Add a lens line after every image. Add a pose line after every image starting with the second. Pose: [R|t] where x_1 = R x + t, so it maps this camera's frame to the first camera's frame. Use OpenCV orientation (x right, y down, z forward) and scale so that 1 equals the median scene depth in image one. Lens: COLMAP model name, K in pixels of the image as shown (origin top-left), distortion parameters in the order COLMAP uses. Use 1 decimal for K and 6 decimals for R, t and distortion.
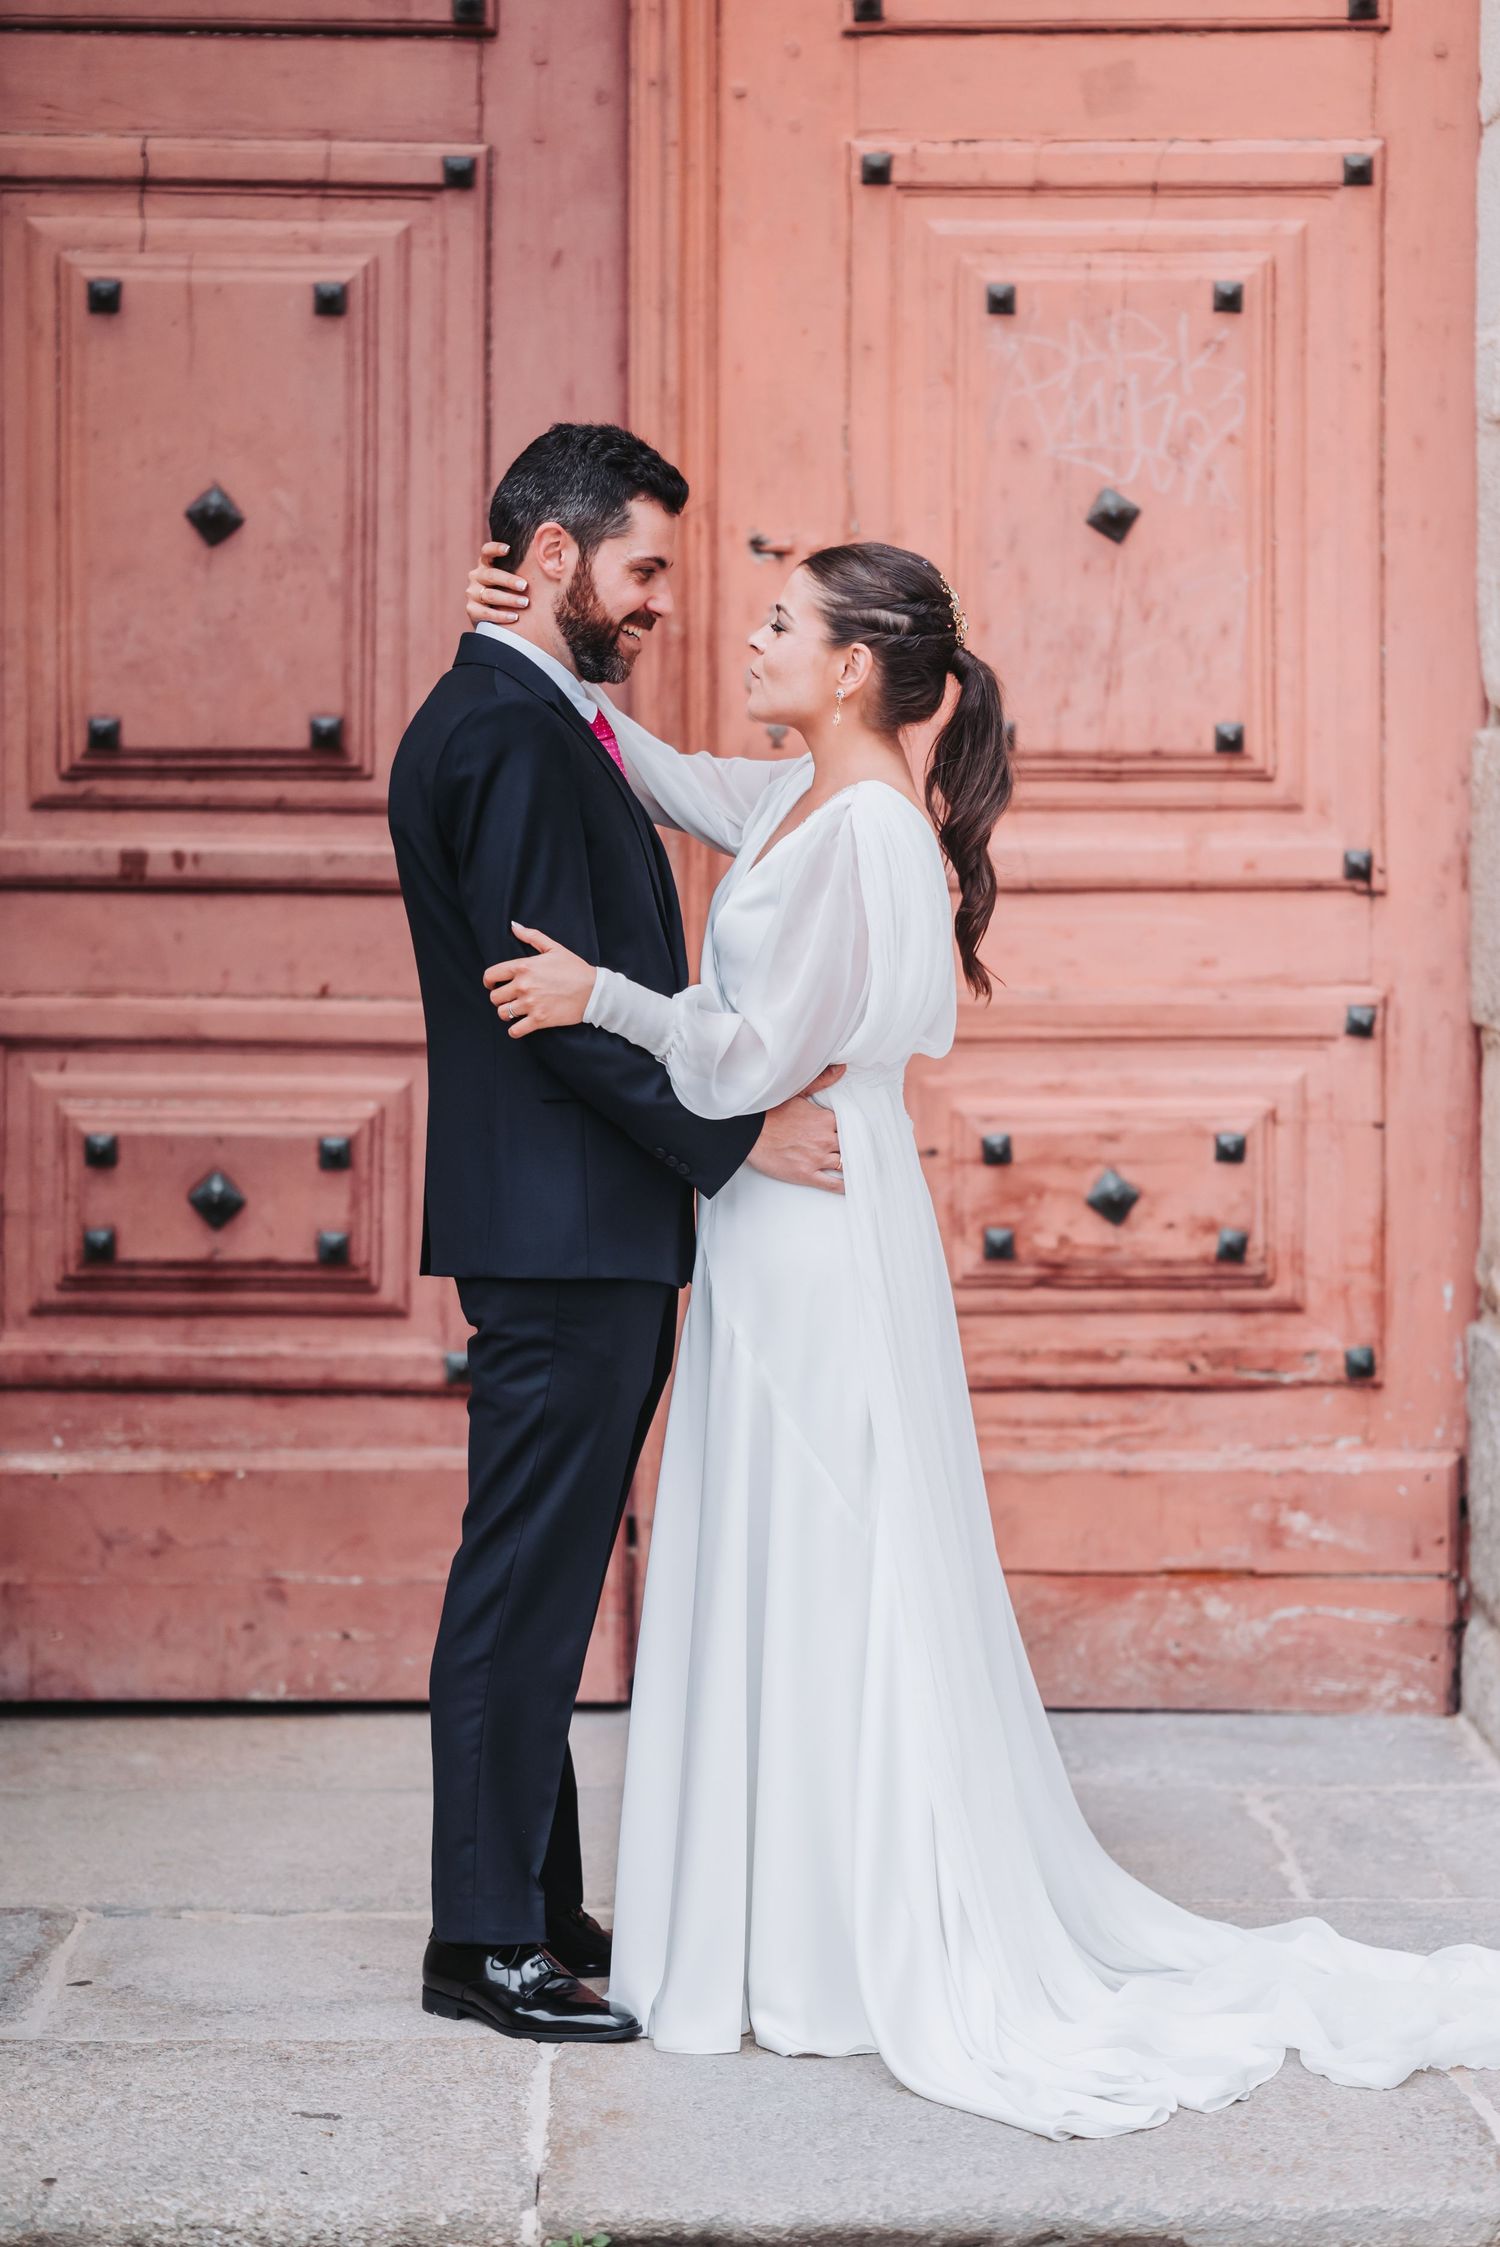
lens RADIAL K [[5560.8, 0, 746.4], [0, 5560.8, 1136.4], [0, 0, 1]] dist [0.014641, 0.000000]
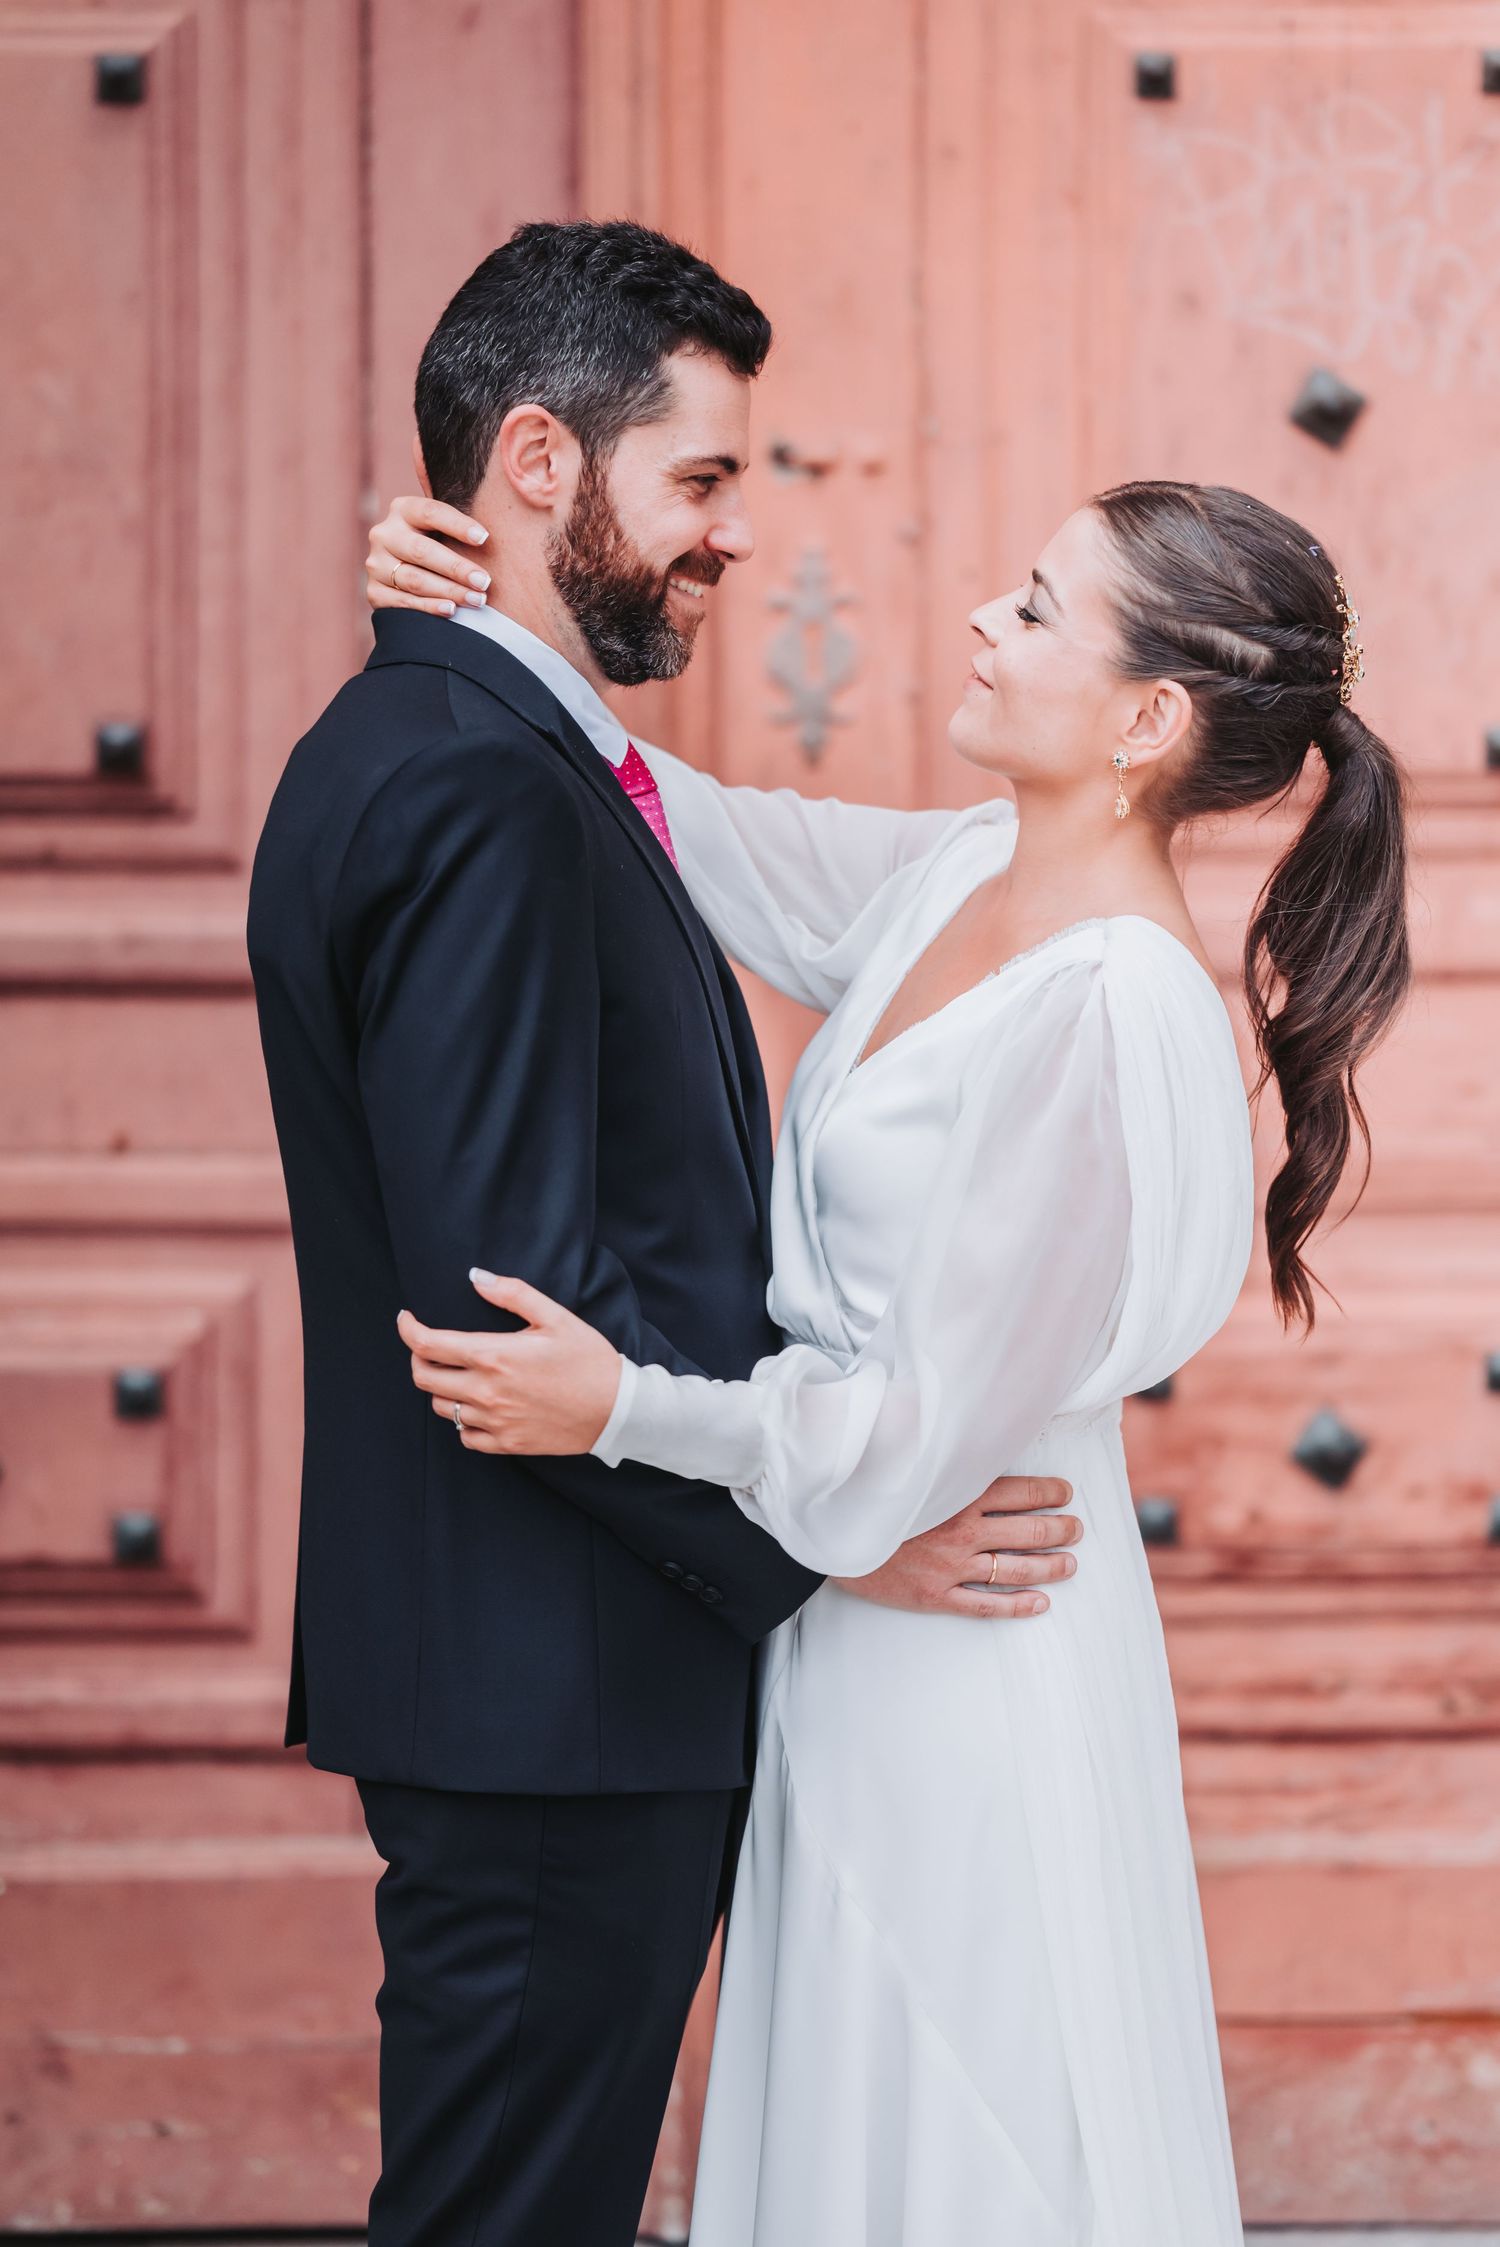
lens RADIAL K [[5560.8, 0, 757.1], [0, 5560.8, 1108.6], [0, 0, 1]] dist [0.014641, 0.000000]
pose [[0.999361, -0.008008, 0.034836, -0.024096], [0.007841, 0.999957, 0.004935, -0.033164], [-0.034874, -0.004659, 0.999381, 0.347968]]
